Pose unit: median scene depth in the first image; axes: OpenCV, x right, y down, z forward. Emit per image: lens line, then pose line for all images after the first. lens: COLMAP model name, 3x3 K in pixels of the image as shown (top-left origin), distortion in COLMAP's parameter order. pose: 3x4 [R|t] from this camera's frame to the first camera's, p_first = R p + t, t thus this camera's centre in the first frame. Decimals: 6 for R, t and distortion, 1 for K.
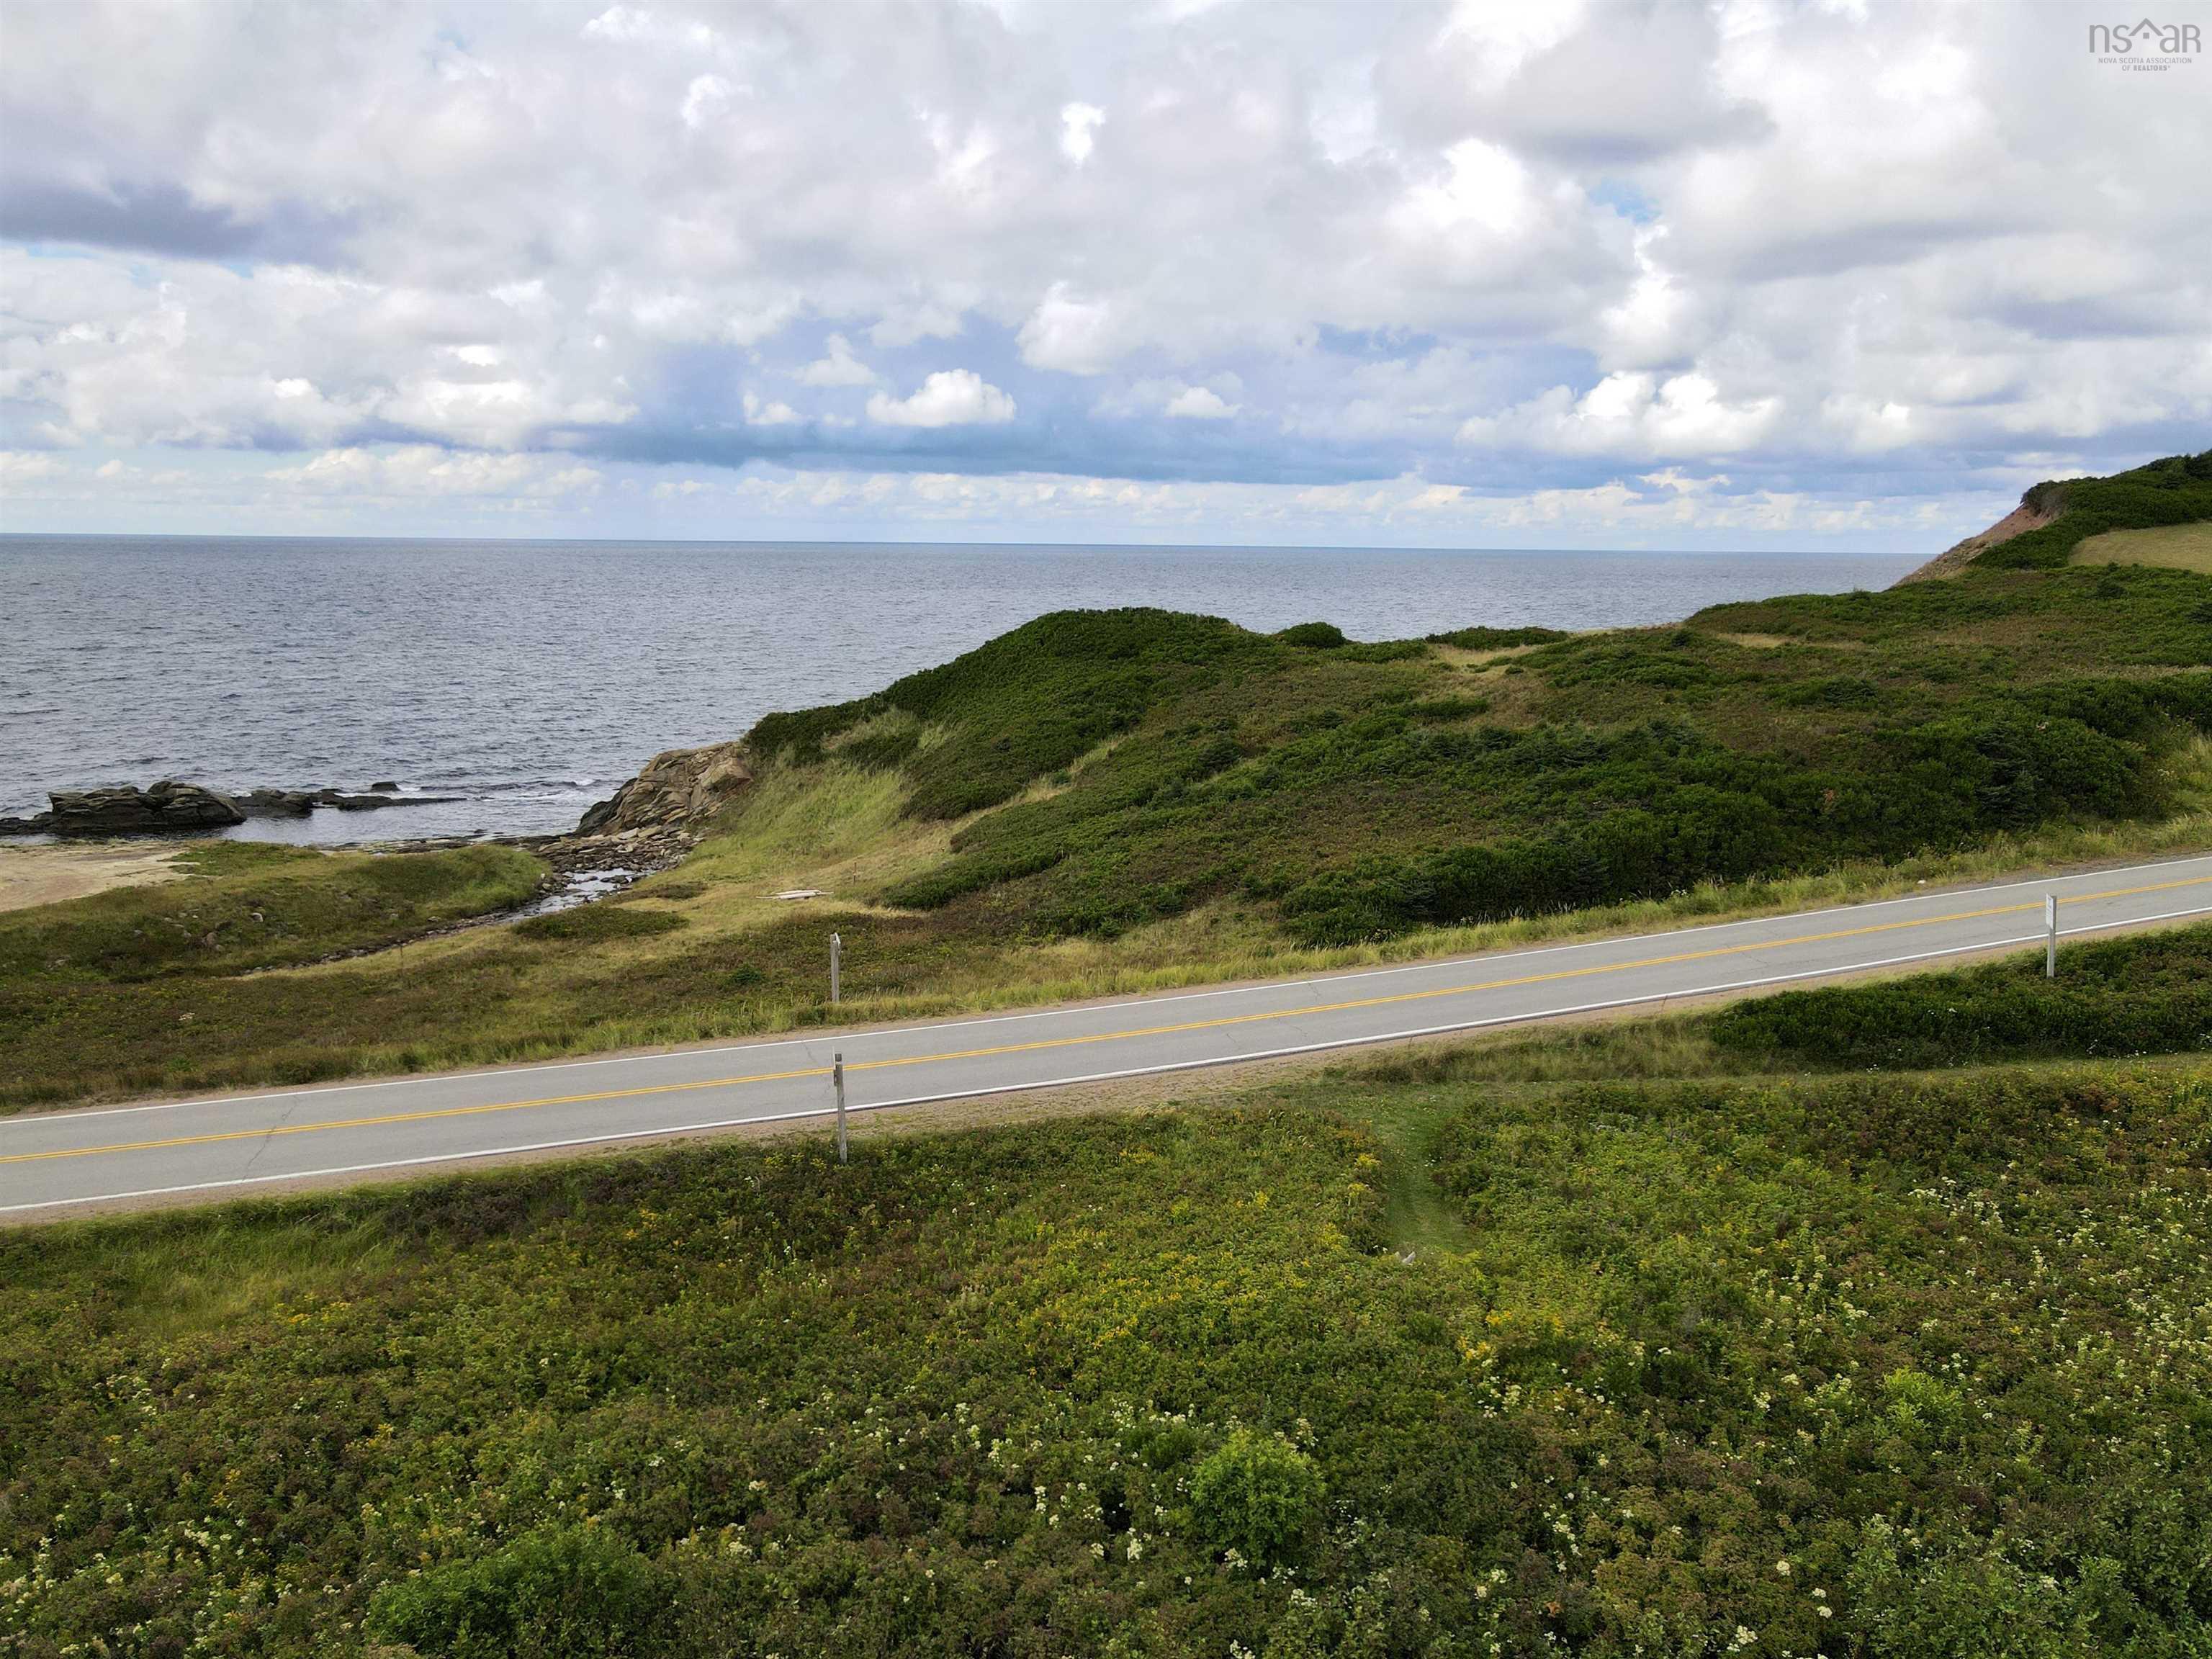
lens RADIAL K [[1625.2, 0, 1111.9], [0, 1625.2, 840.2], [0, 0, 1]] dist [-0.018474, 0.061454]
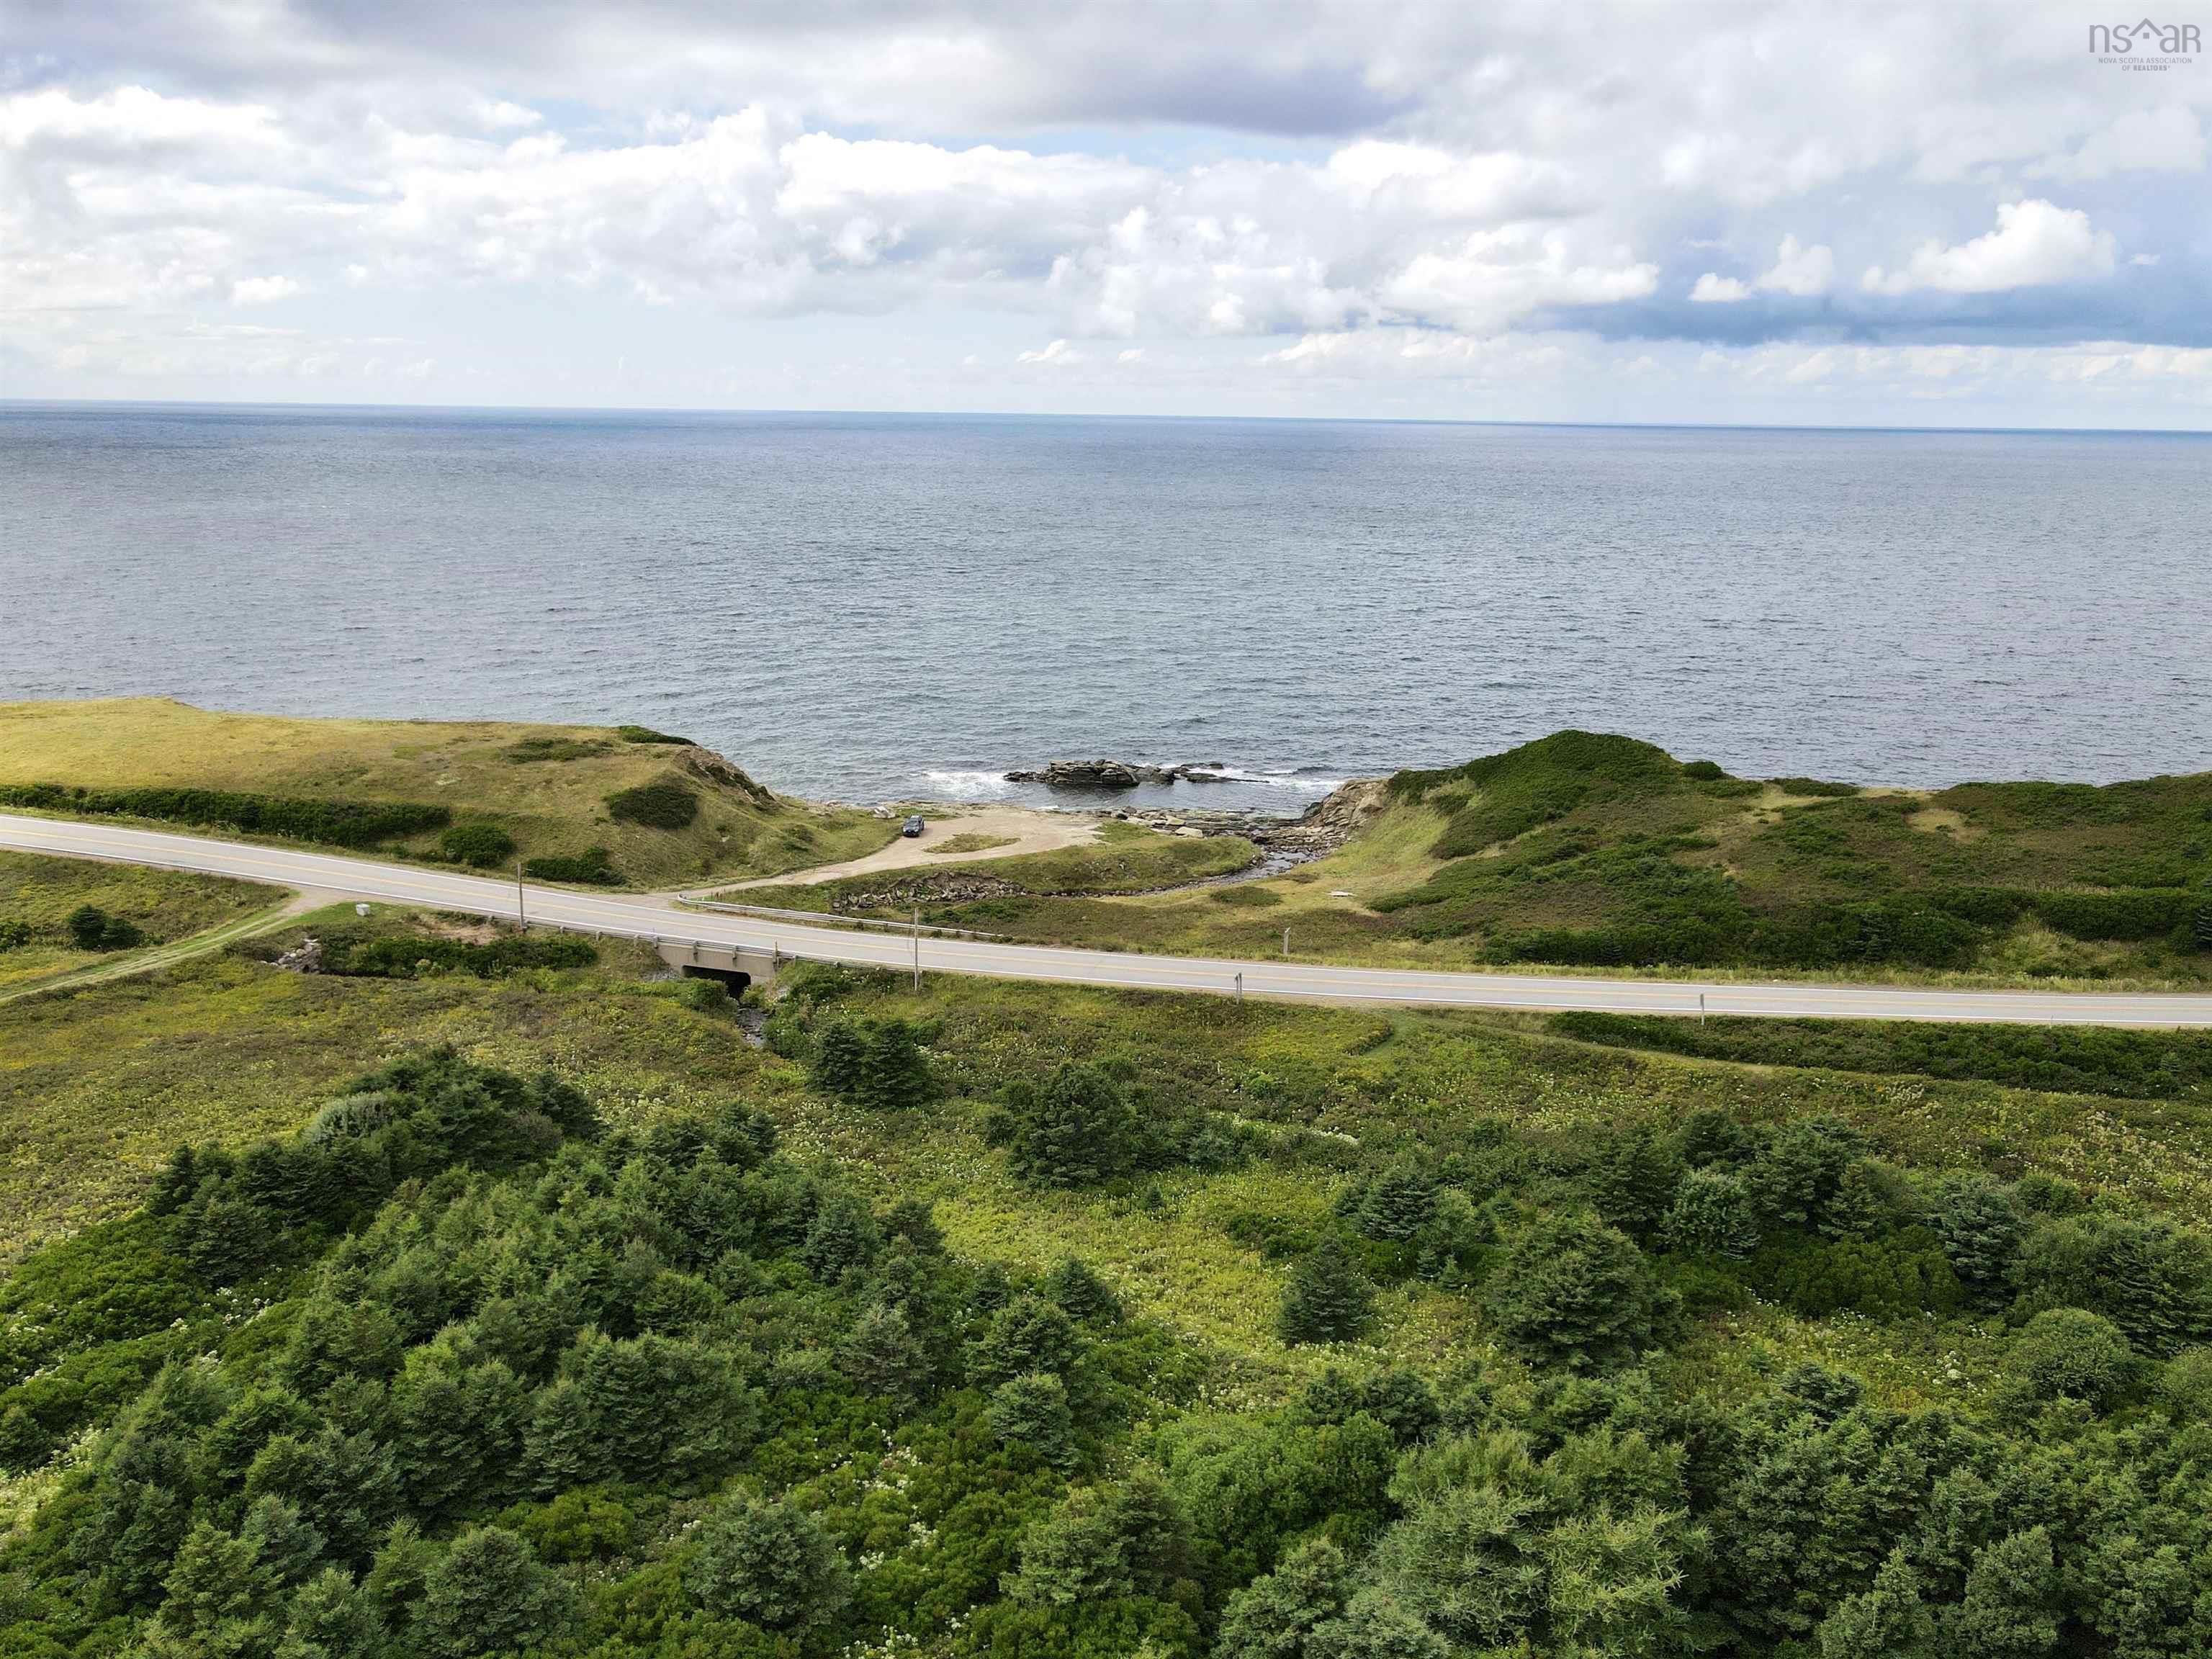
lens RADIAL K [[1625.2, 0, 1111.9], [0, 1625.2, 840.2], [0, 0, 1]] dist [-0.018474, 0.061454]
pose [[0.855062, 0.132728, -0.501251, 0.535126], [-0.097381, 0.990589, 0.096184, -0.186407], [0.509300, -0.033431, 0.859939, -0.859613]]
